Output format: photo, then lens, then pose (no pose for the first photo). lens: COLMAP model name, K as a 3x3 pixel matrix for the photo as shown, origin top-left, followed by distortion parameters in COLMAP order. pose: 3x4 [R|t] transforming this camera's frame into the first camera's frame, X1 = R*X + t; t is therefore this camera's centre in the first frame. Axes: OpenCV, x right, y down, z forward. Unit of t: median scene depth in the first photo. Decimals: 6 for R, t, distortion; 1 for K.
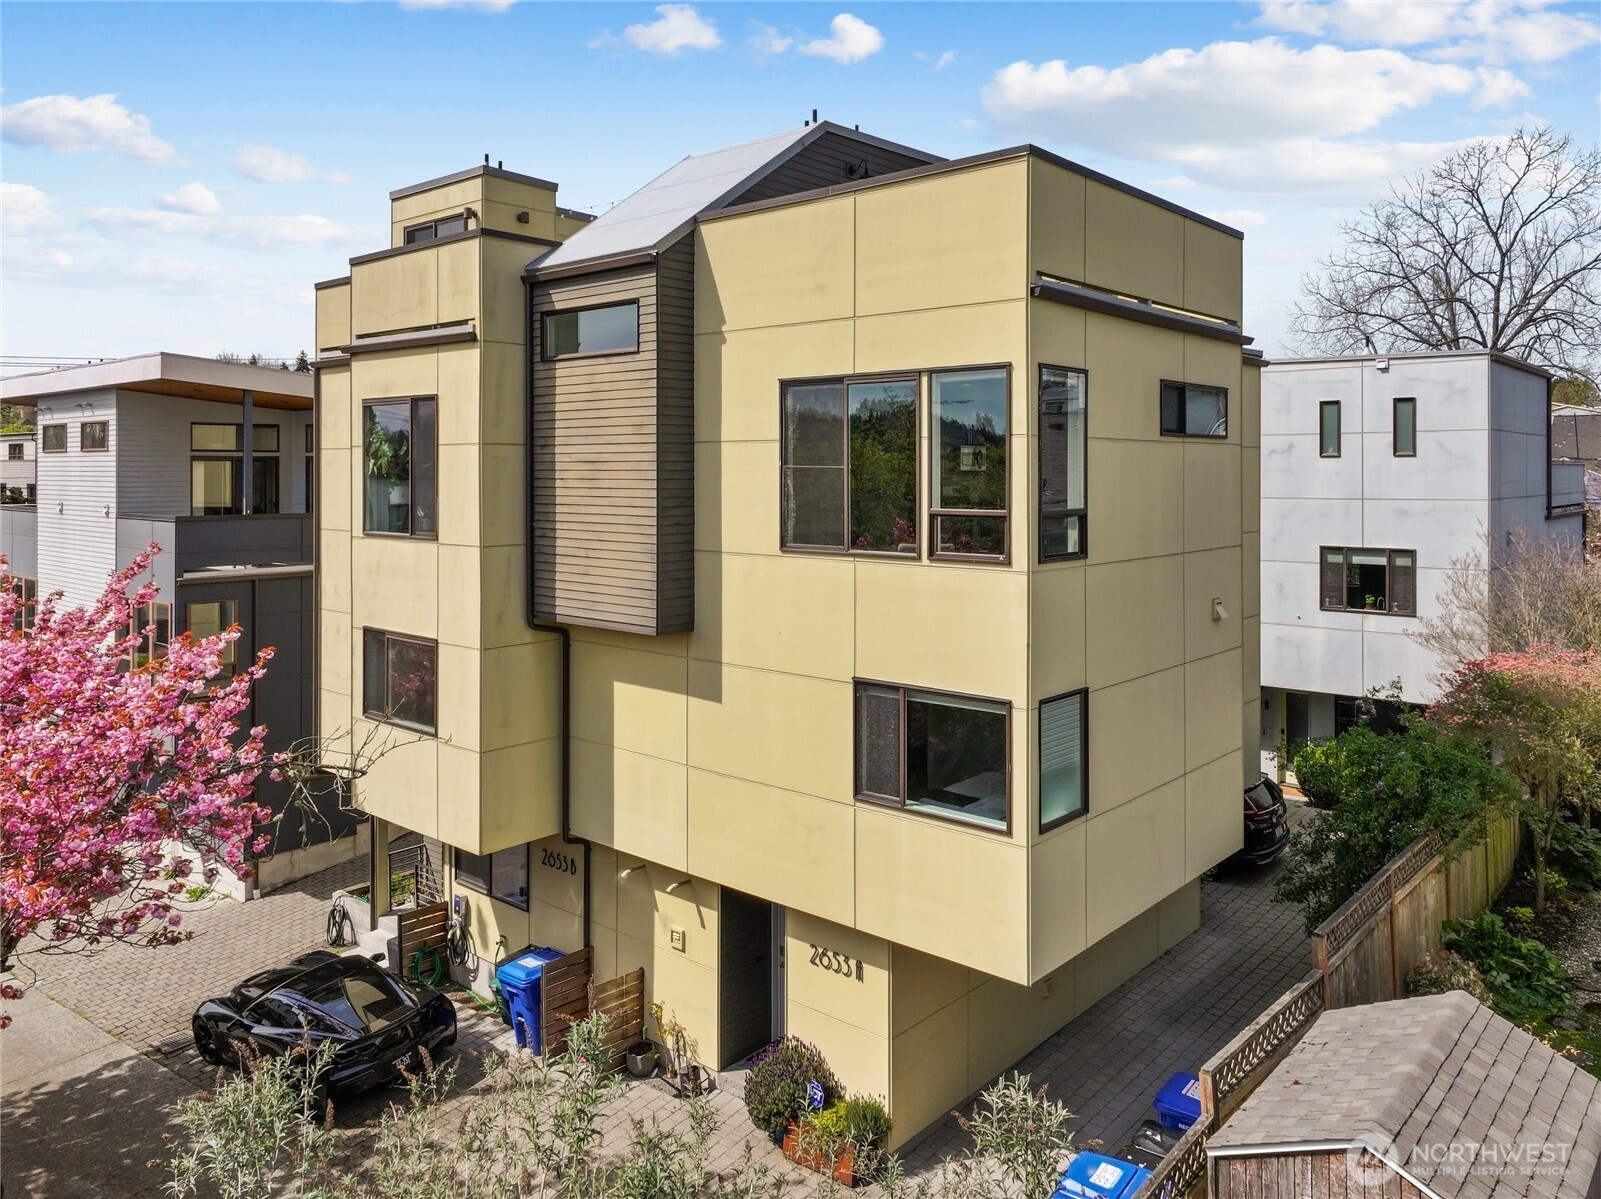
lens RADIAL K [[1156.9, 0, 837.1], [0, 1156.9, 467.5], [0, 0, 1]] dist [0.000317, -0.001284]
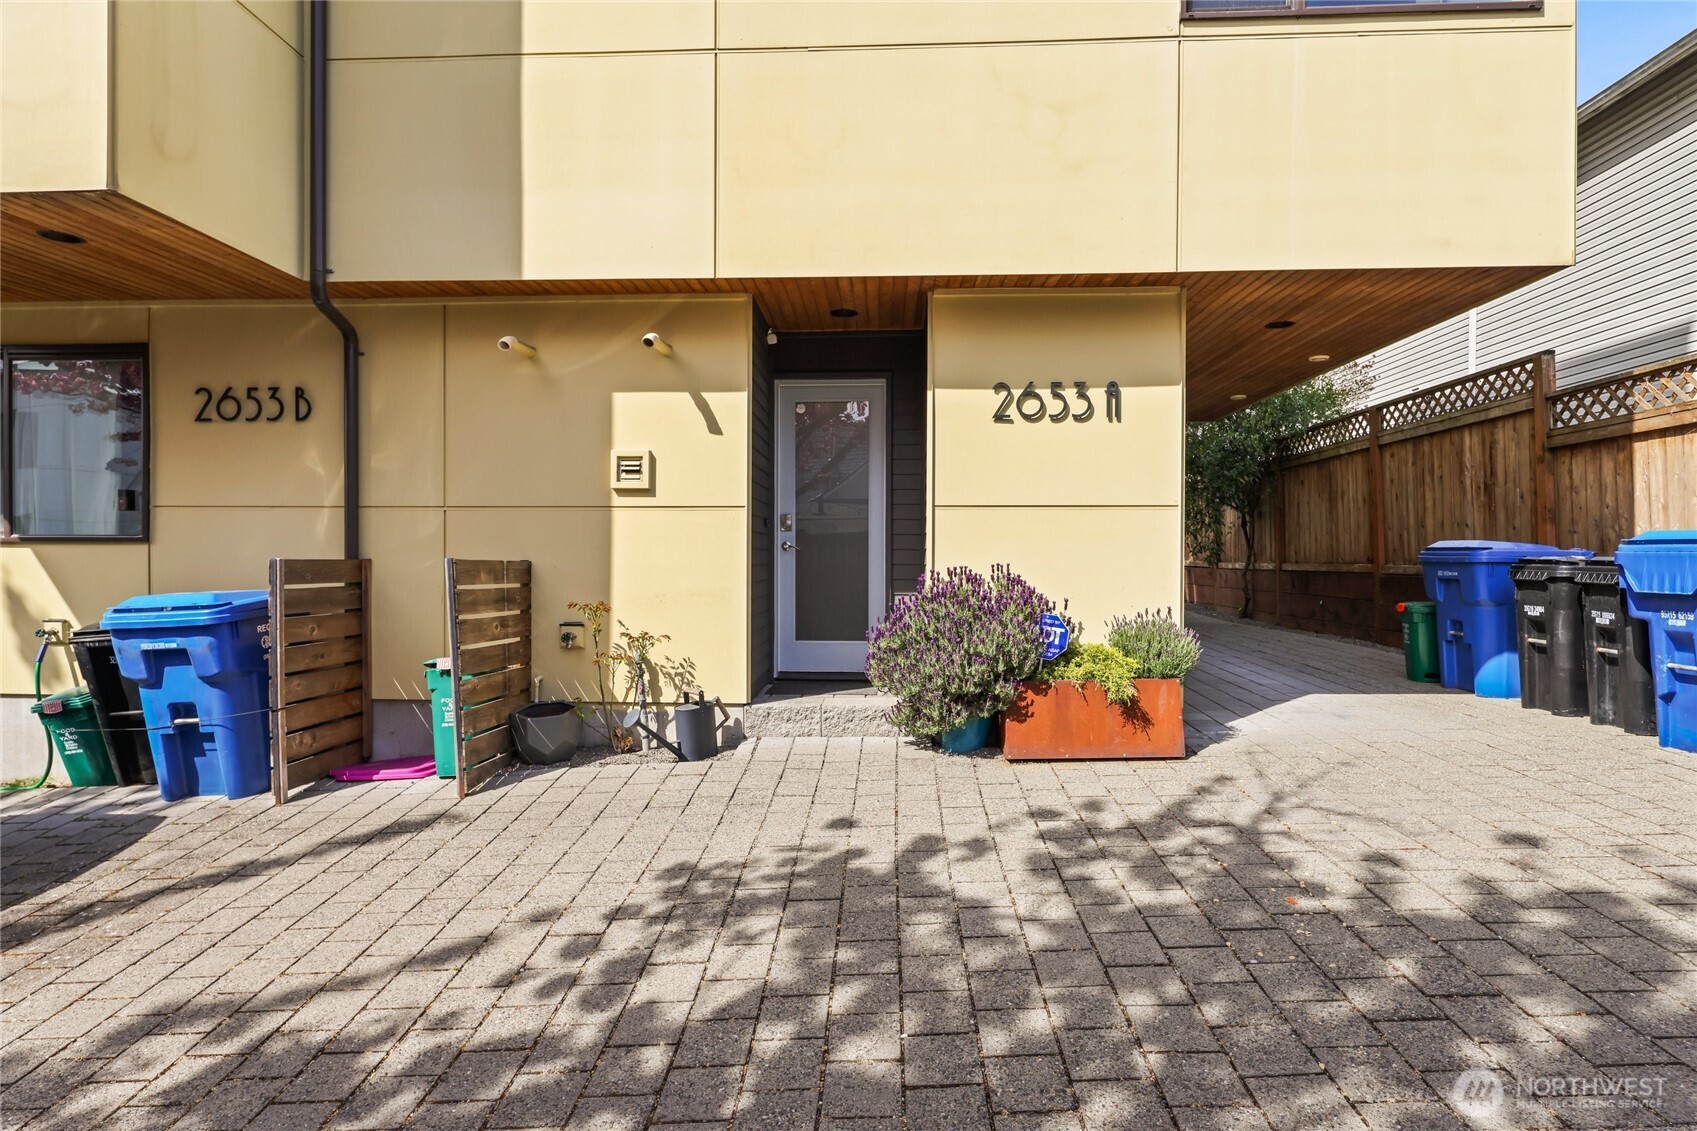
lens RADIAL K [[843.1, 0, 847.0], [0, 843.1, 573.9], [0, 0, 1]] dist [0.000157, -0.000464]
pose [[0.799296, -0.008678, 0.600874, -0.287299], [-0.002639, 0.999835, 0.017950, 0.453883], [-0.600931, -0.015933, 0.799142, 0.673257]]
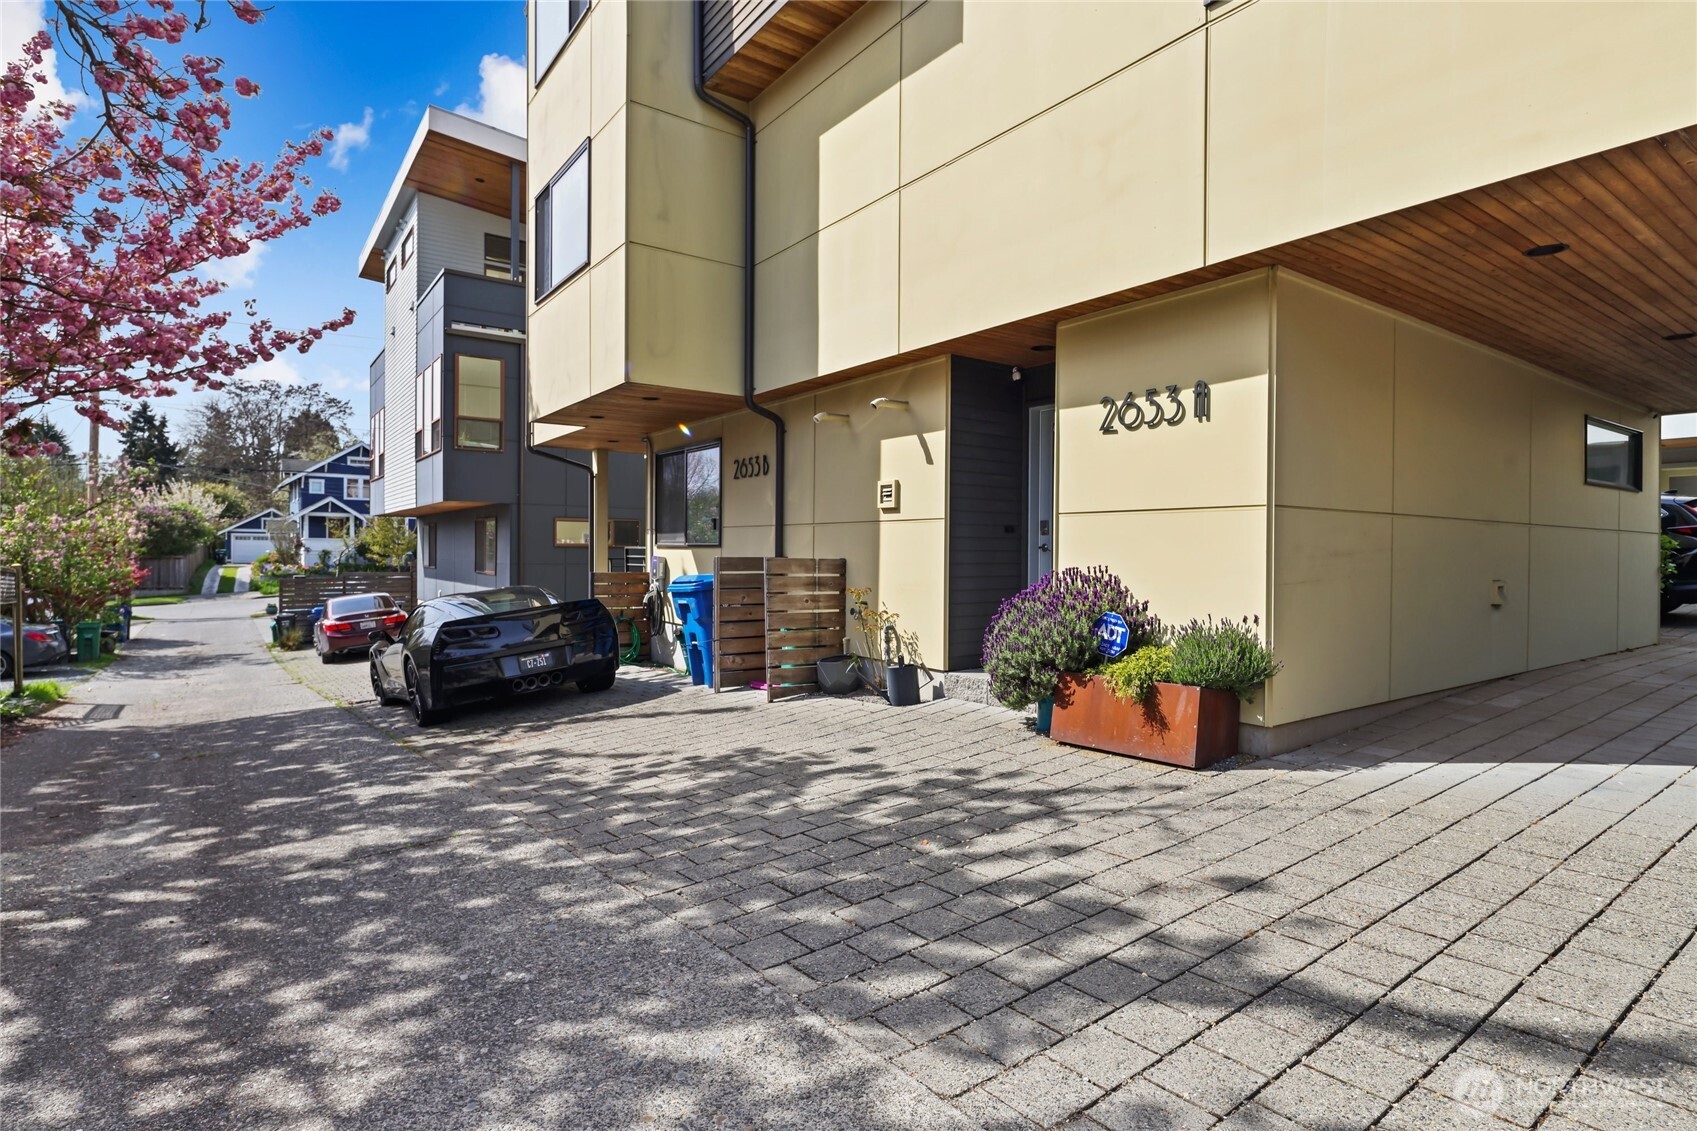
lens RADIAL K [[840.1, 0, 871.2], [0, 840.1, 564.0], [0, 0, 1]] dist [0.000182, -0.000294]
pose [[0.974646, 0.008134, -0.223604, -0.037573], [-0.004439, 0.999845, 0.017025, 0.449129], [0.223708, -0.015601, 0.974531, 0.522646]]
